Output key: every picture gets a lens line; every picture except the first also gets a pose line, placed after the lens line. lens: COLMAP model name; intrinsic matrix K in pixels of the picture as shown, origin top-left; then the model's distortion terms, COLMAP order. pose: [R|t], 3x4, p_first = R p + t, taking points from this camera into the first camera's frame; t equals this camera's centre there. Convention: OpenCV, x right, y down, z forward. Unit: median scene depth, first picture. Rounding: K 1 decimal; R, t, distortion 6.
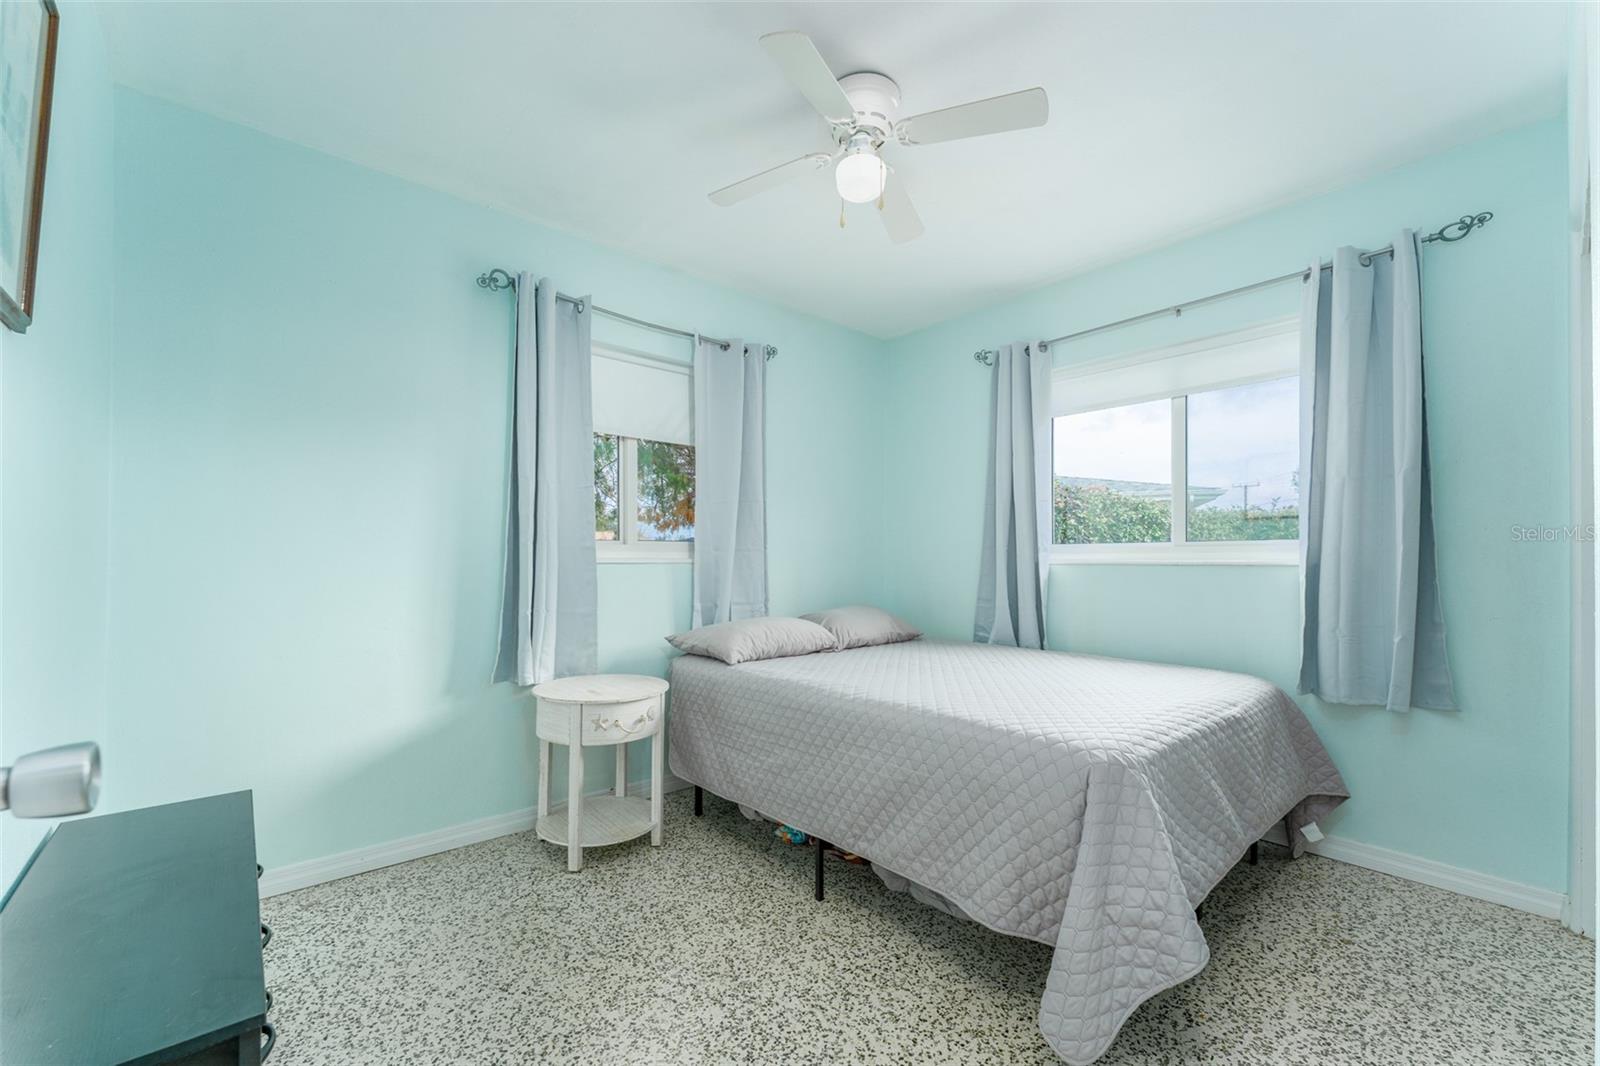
lens RADIAL K [[649.5, 0, 872.2], [0, 649.5, 557.5], [0, 0, 1]] dist [0.000349, 0.000145]
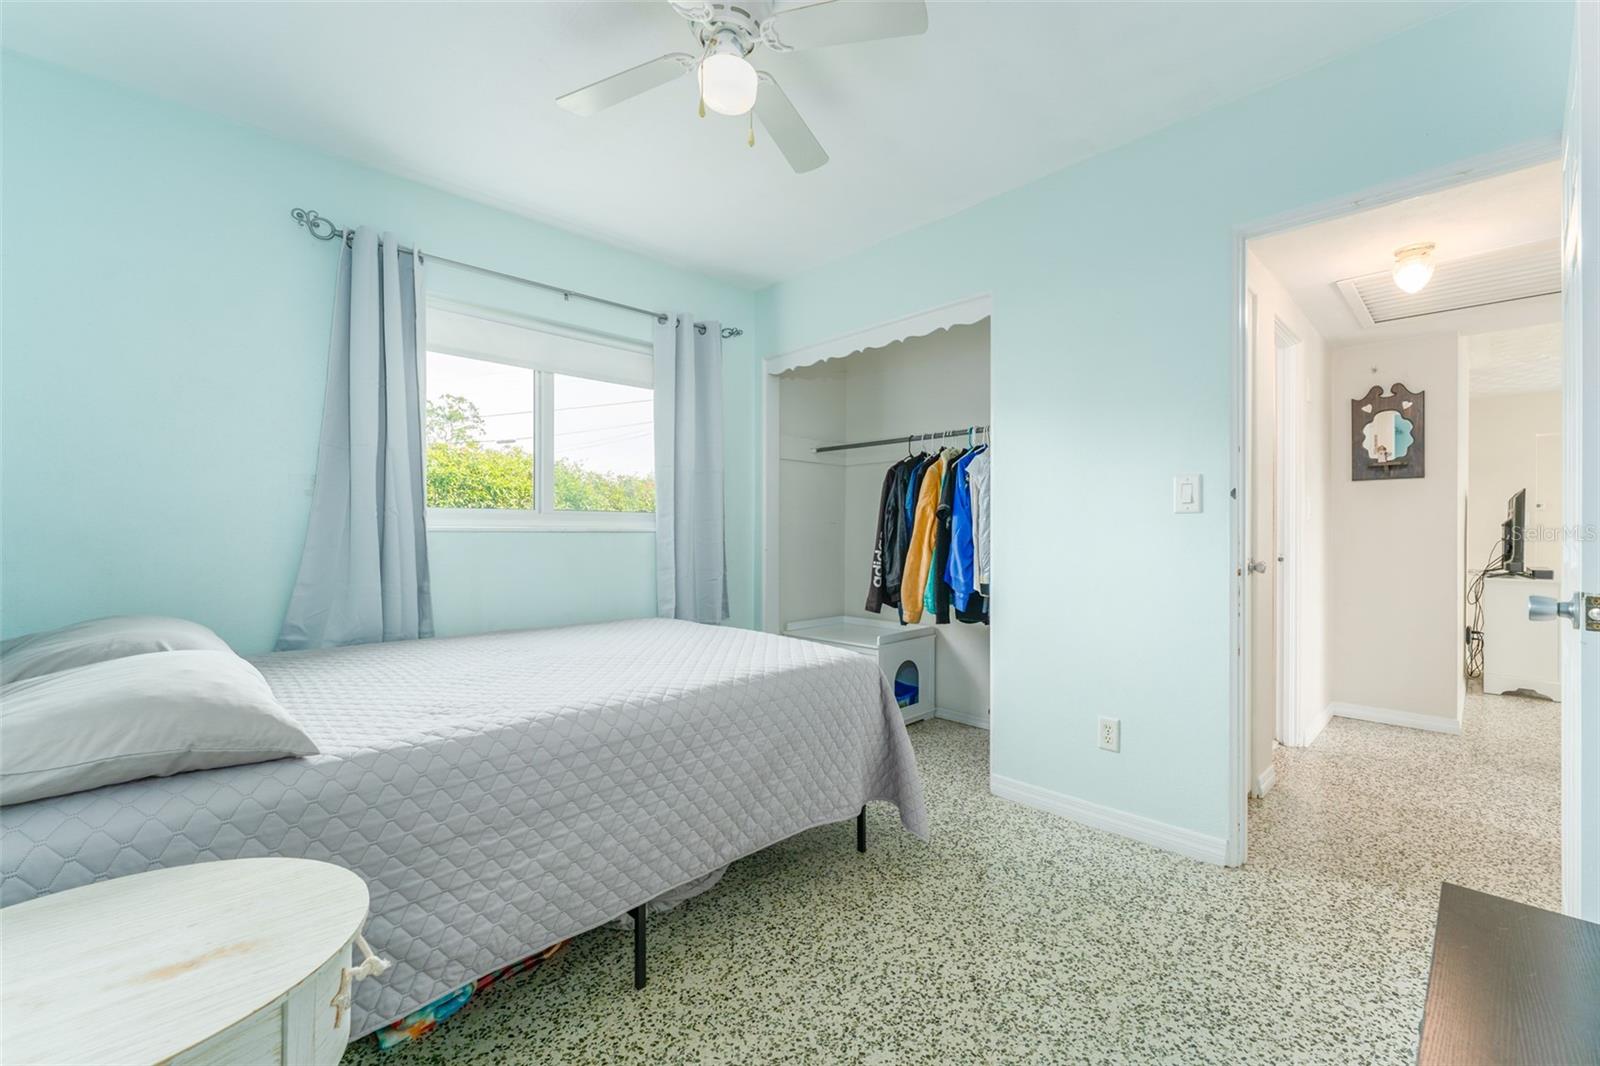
lens RADIAL K [[641.8, 0, 797.4], [0, 641.8, 532.2], [0, 0, 1]] dist [-0.000661, 0.000169]
pose [[0.028585, -0.004180, 0.999583, -0.786199], [-0.009716, 0.999943, 0.004460, 0.005798], [-0.999544, -0.009839, 0.028543, 0.789662]]
